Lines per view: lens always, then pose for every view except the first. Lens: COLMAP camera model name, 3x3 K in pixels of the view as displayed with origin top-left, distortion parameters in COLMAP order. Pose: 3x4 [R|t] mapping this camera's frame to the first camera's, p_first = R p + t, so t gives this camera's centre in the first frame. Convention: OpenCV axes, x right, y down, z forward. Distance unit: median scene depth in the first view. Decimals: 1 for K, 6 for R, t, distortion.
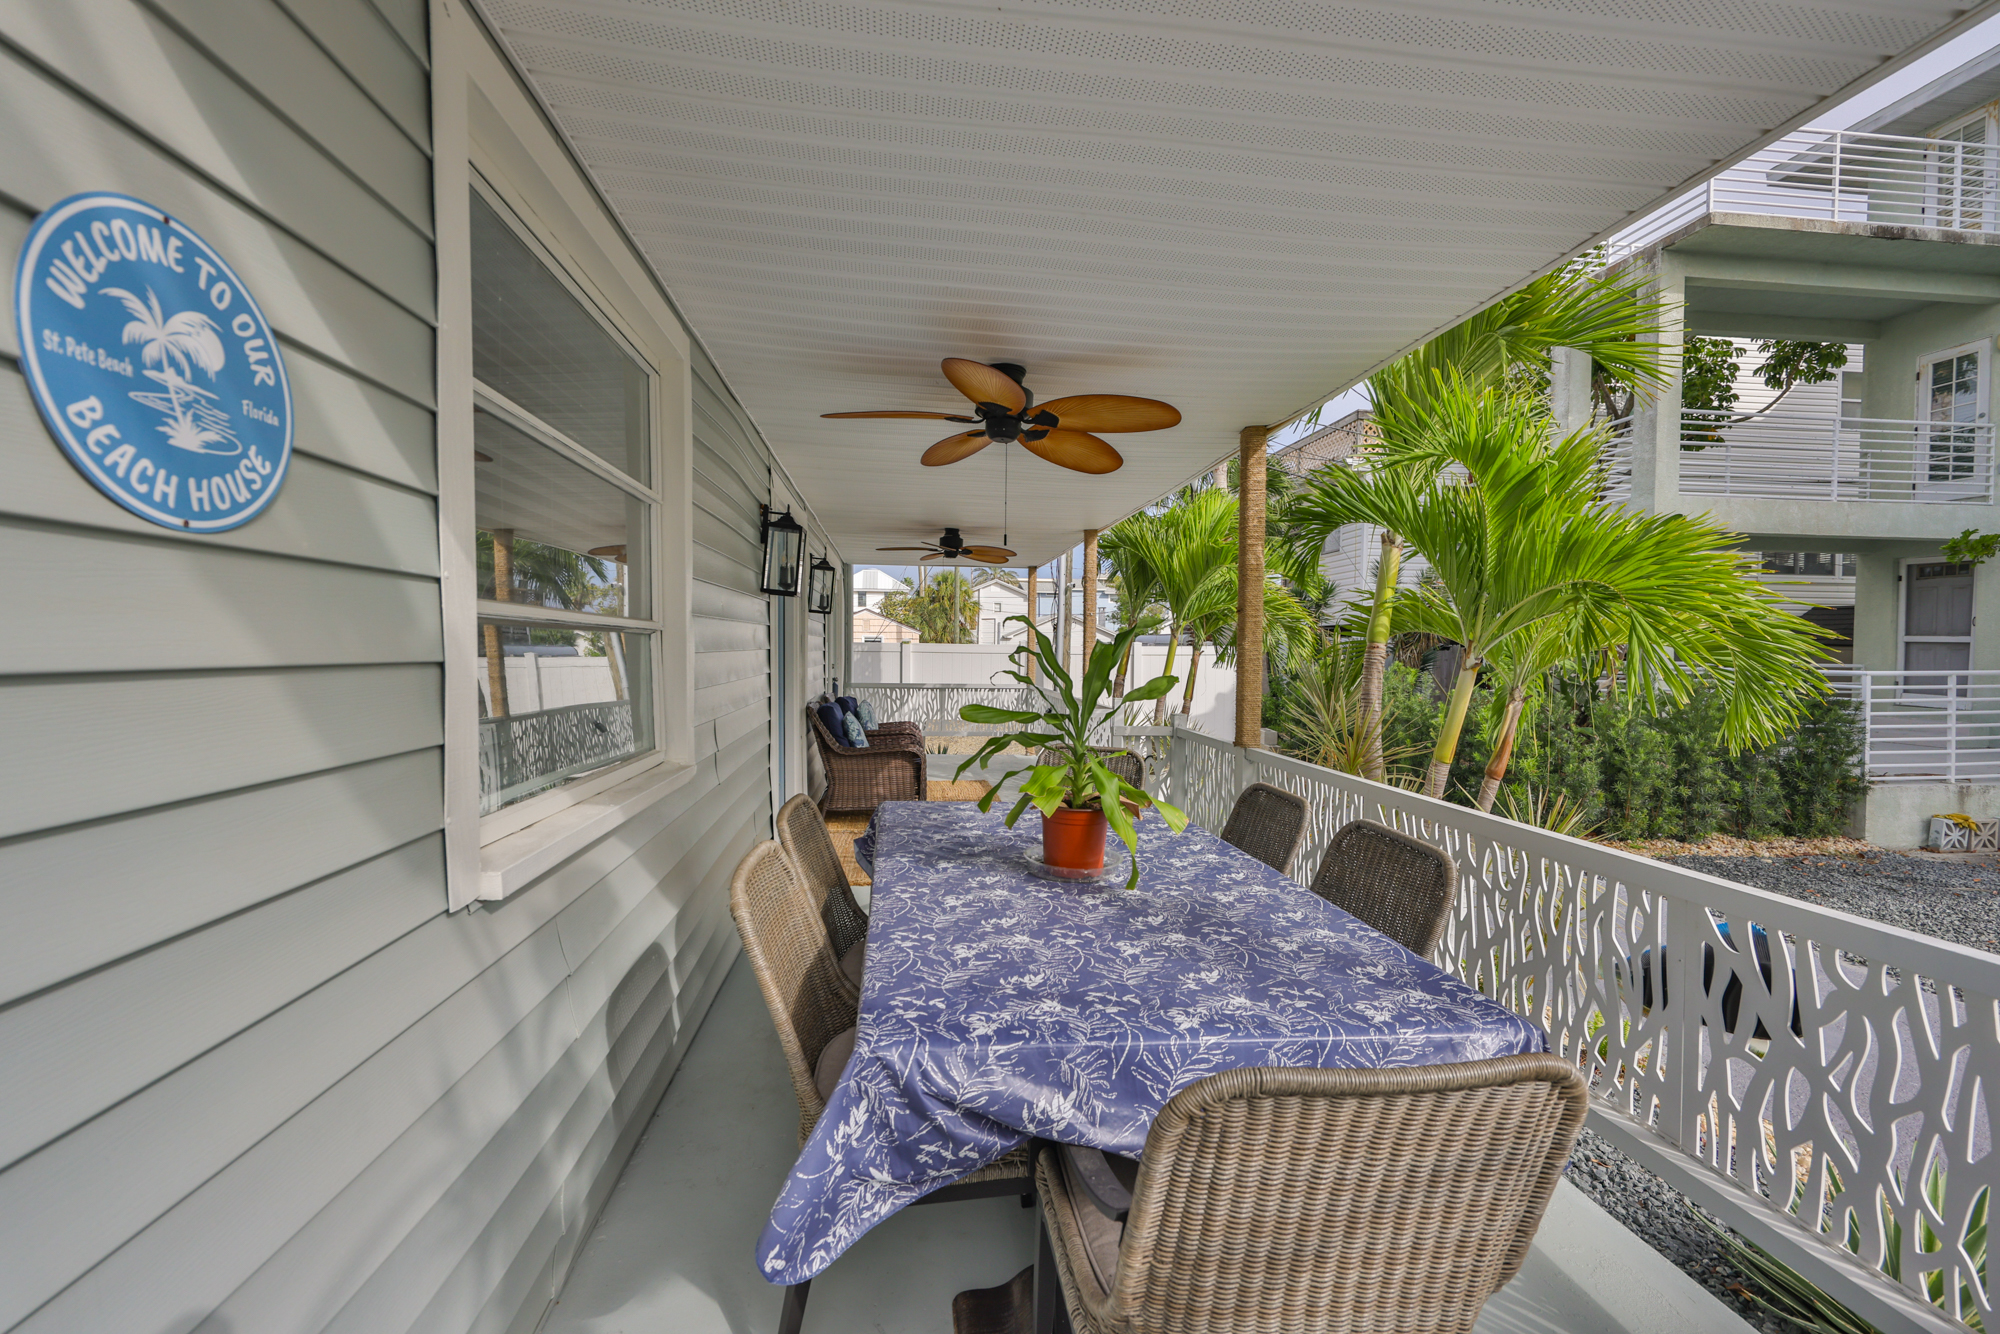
lens RADIAL K [[858.6, 0, 1004.8], [0, 858.6, 667.1], [0, 0, 1]] dist [-0.002801, 0.000614]
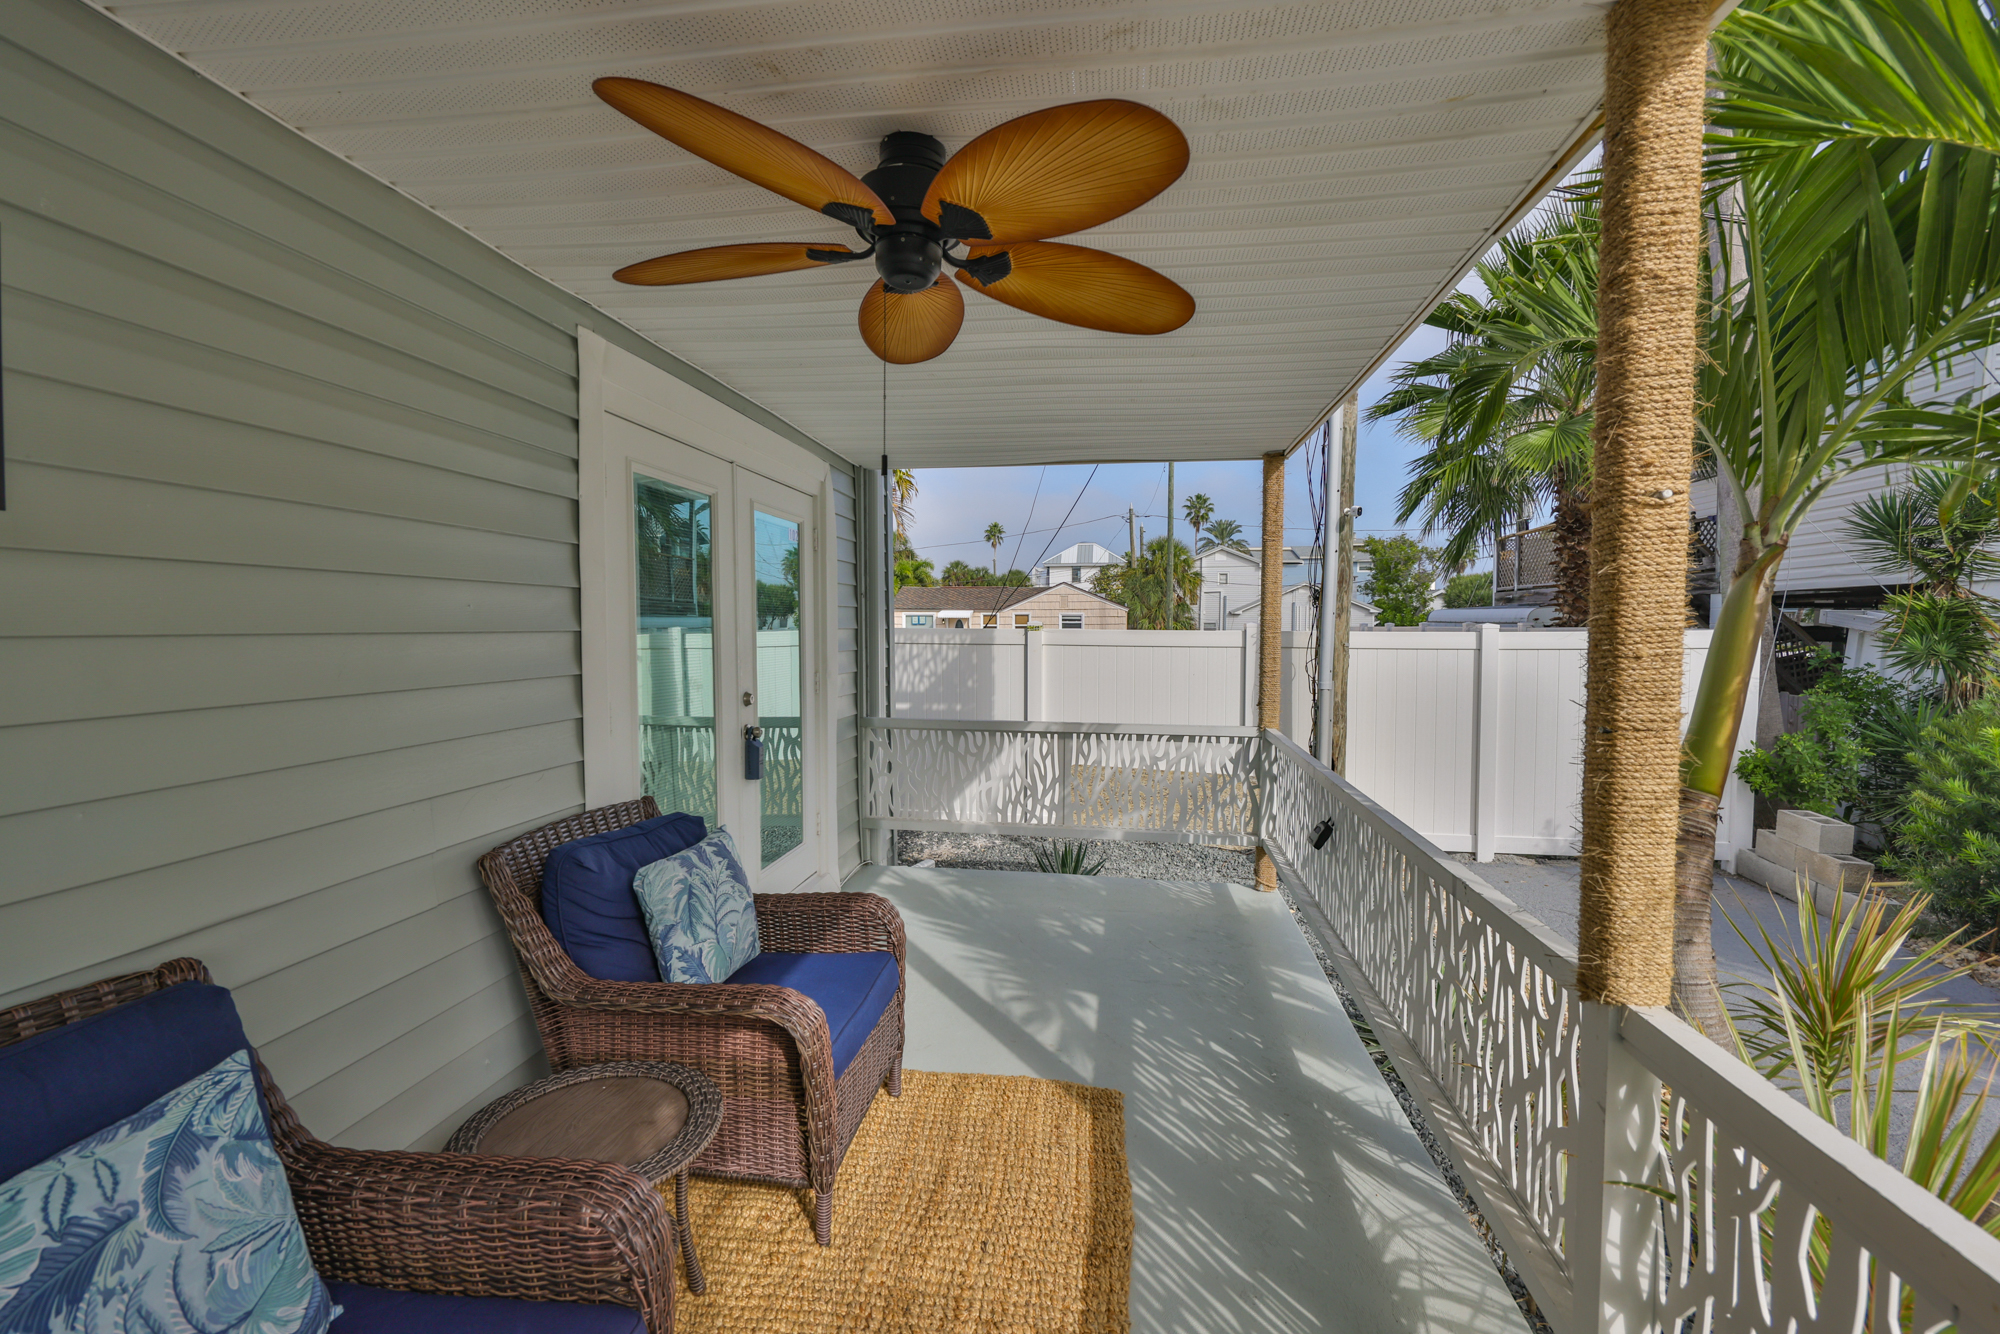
lens RADIAL K [[858.6, 0, 996.8], [0, 858.6, 662.7], [0, 0, 1]] dist [-0.002801, 0.000614]
pose [[0.963867, 0.004095, -0.266354, 0.013748], [0.001790, 0.999760, 0.021847, -0.022985], [0.266379, -0.021534, 0.963628, 0.567937]]
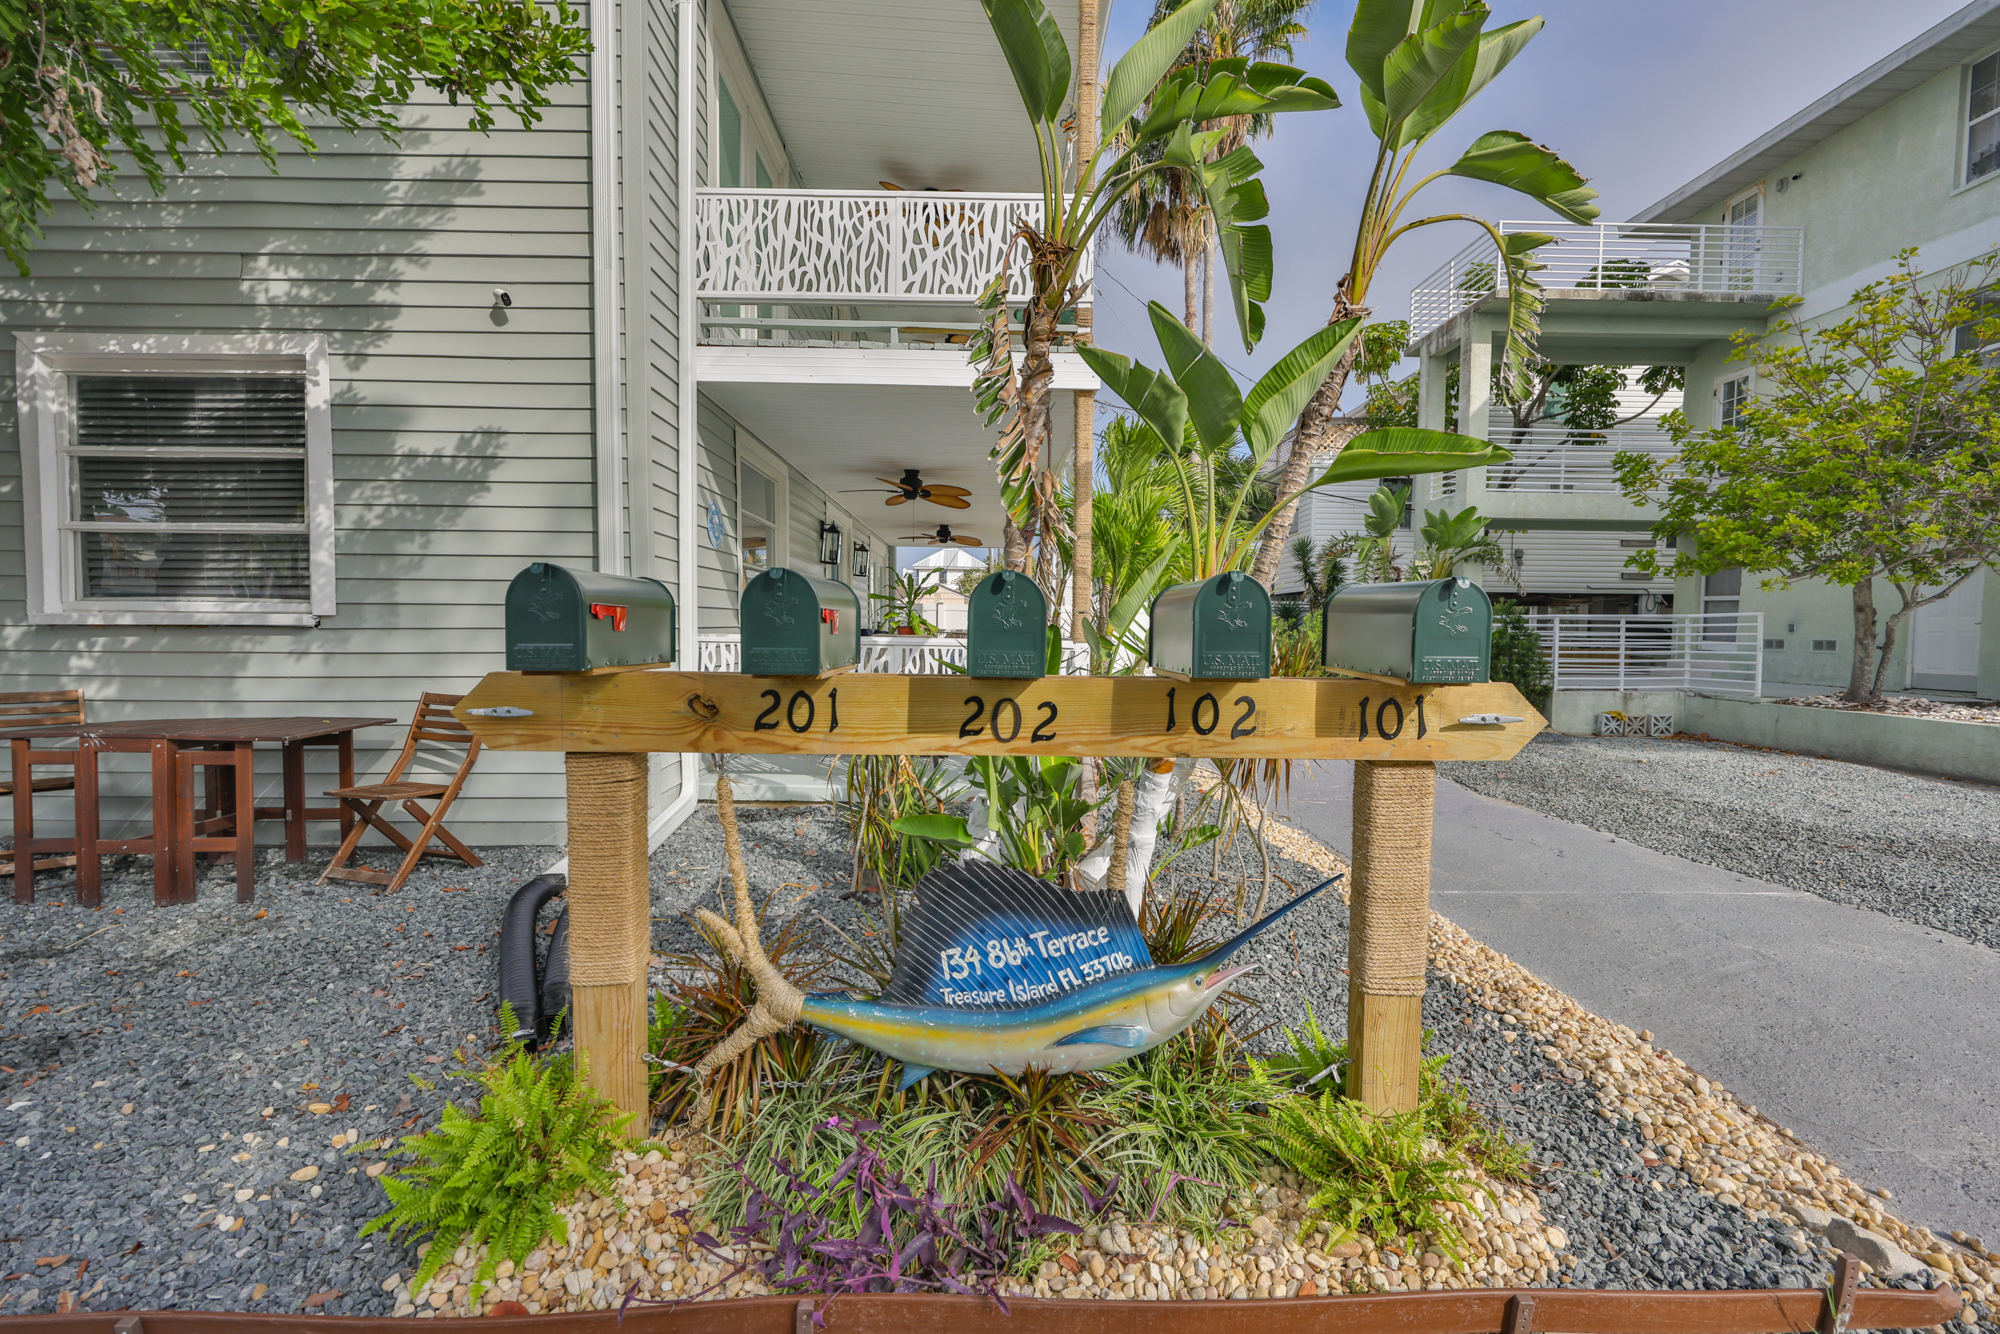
lens RADIAL K [[858.6, 0, 1000.5], [0, 858.6, 666.4], [0, 0, 1]] dist [-0.002801, 0.000614]
pose [[0.994367, 0.007497, -0.105725, 0.161354], [-0.004928, 0.999687, 0.024537, 0.048392], [0.105876, -0.023878, 0.994093, -0.447565]]
